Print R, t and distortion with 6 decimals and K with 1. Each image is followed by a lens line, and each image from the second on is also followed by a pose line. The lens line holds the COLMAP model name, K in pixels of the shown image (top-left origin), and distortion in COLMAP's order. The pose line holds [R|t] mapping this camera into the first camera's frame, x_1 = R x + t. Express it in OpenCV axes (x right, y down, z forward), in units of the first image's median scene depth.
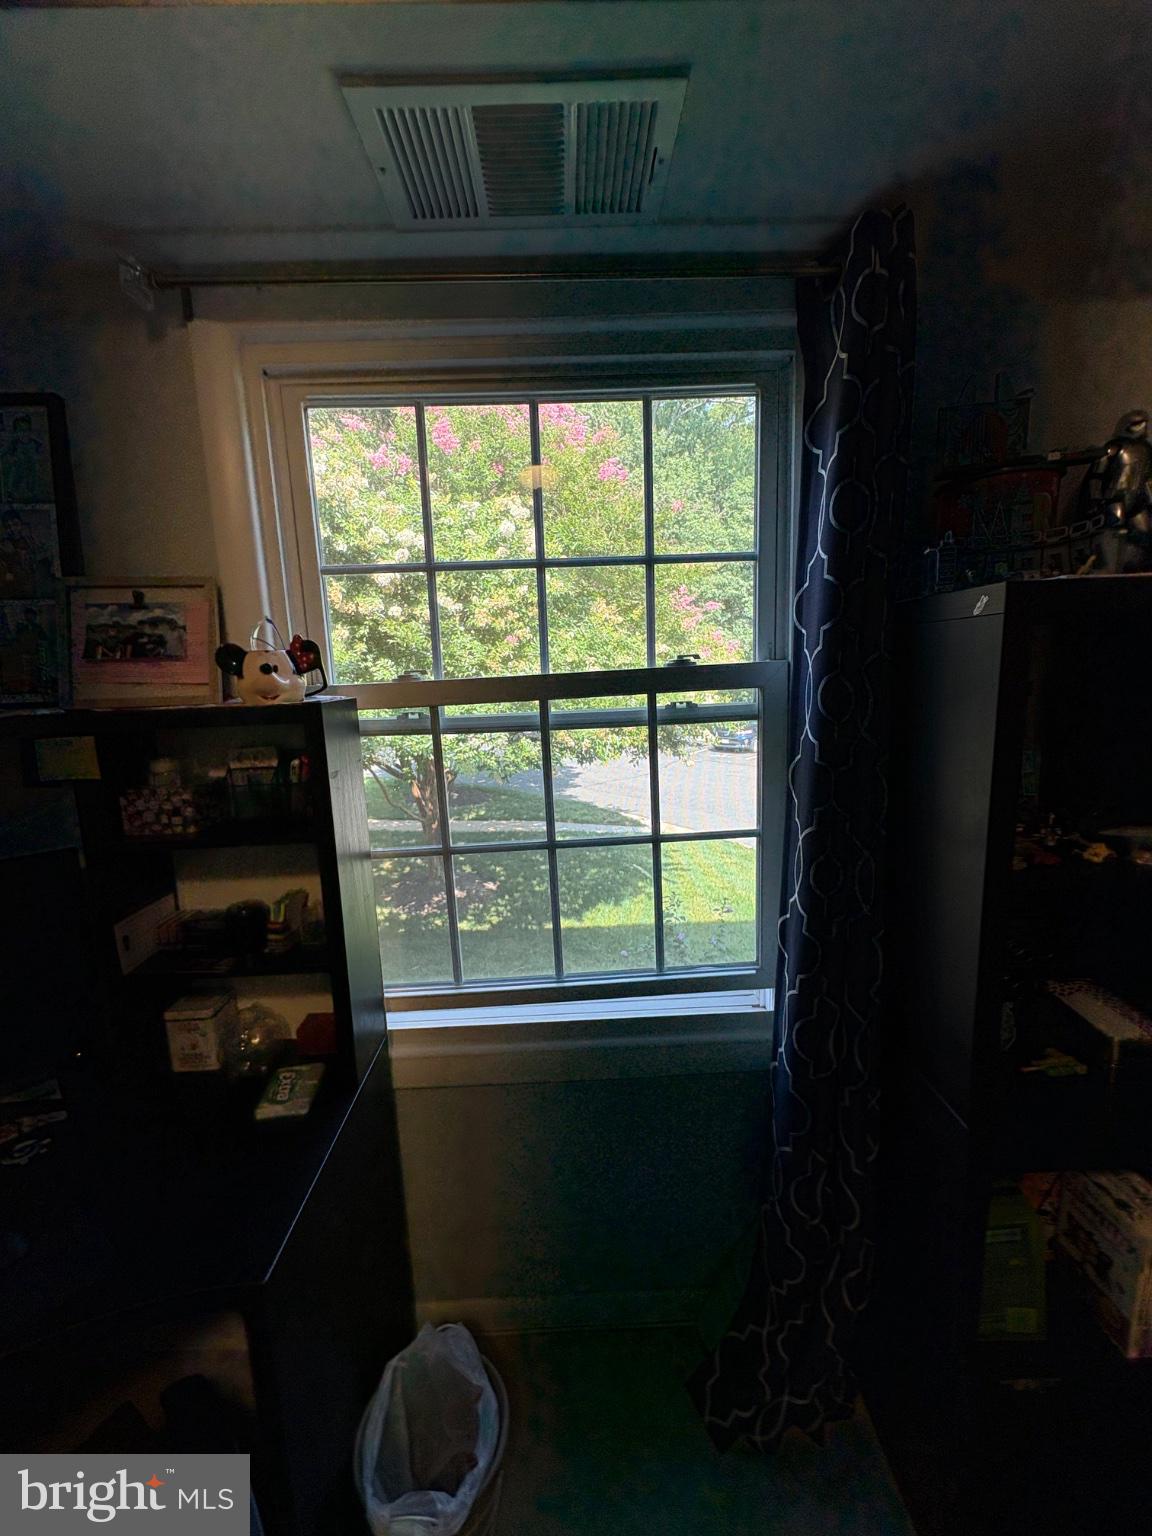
lens RADIAL K [[617.6, 0, 578.2], [0, 617.6, 766.8], [0, 0, 1]] dist [-0.003582, -0.000069]
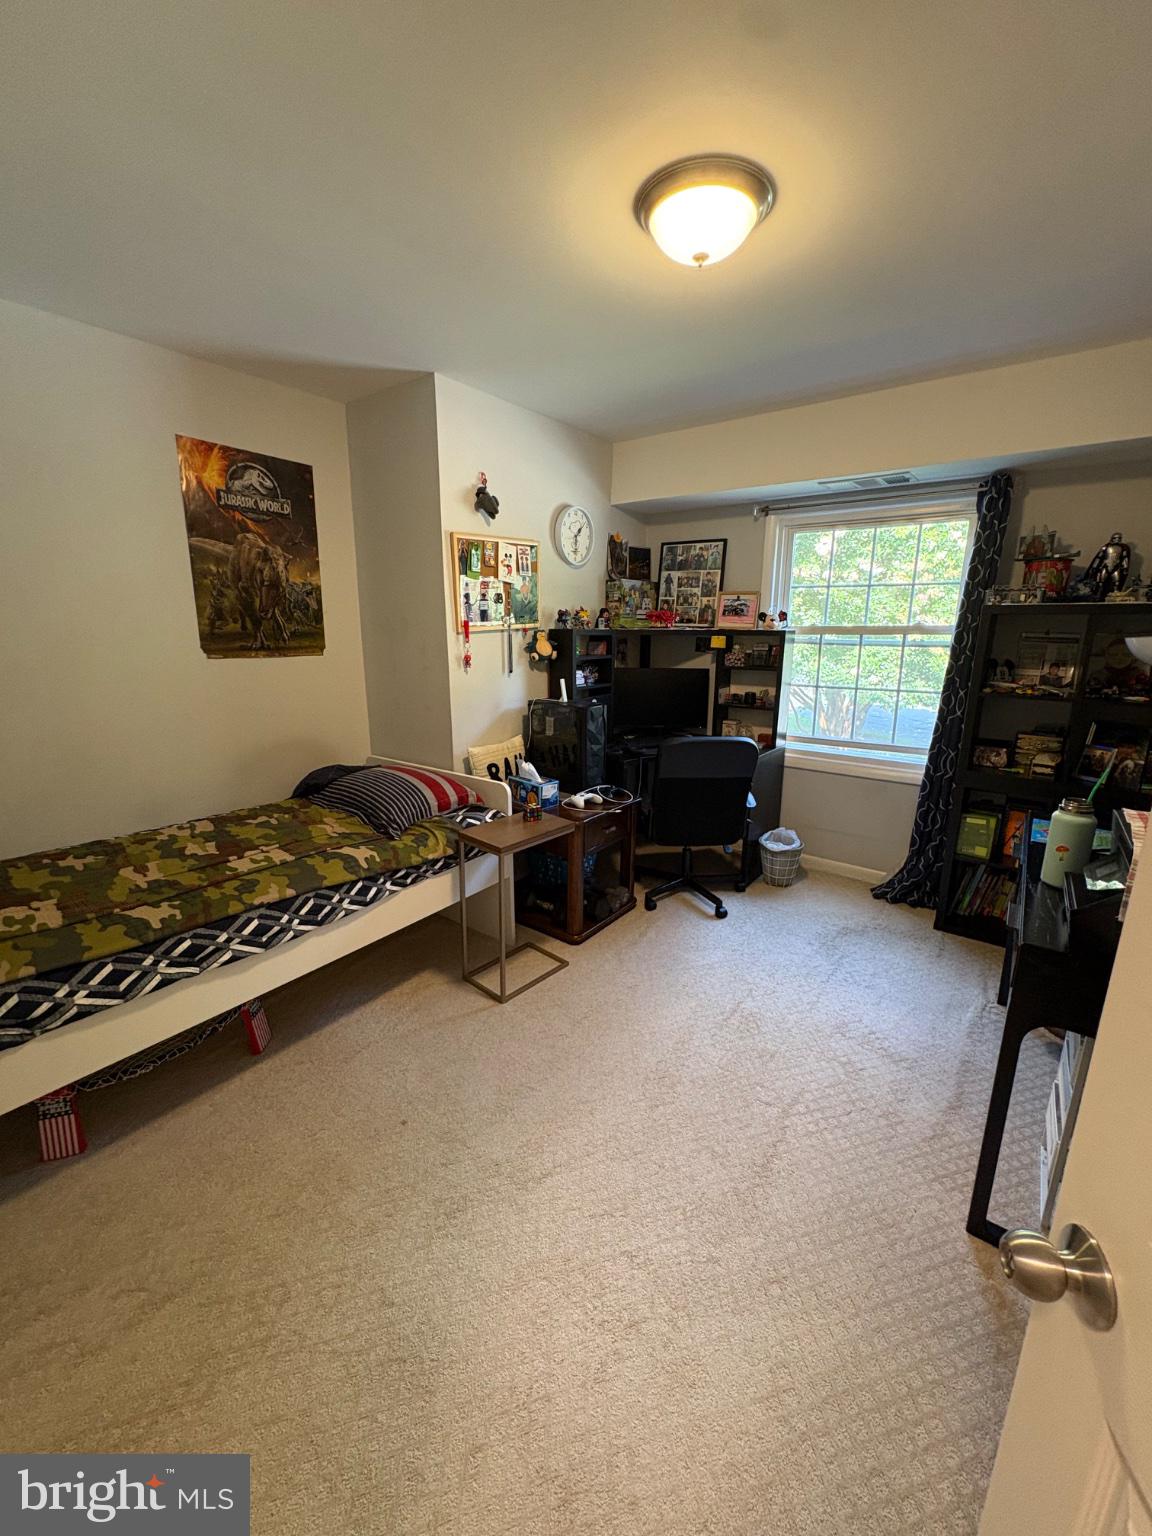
lens RADIAL K [[617.6, 0, 578.4], [0, 617.6, 765.2], [0, 0, 1]] dist [-0.003582, -0.000069]
pose [[0.789321, 0.181977, -0.586392, 0.768180], [-0.132496, 0.983049, 0.126725, 0.325942], [0.599514, -0.022333, 0.800053, -2.284847]]
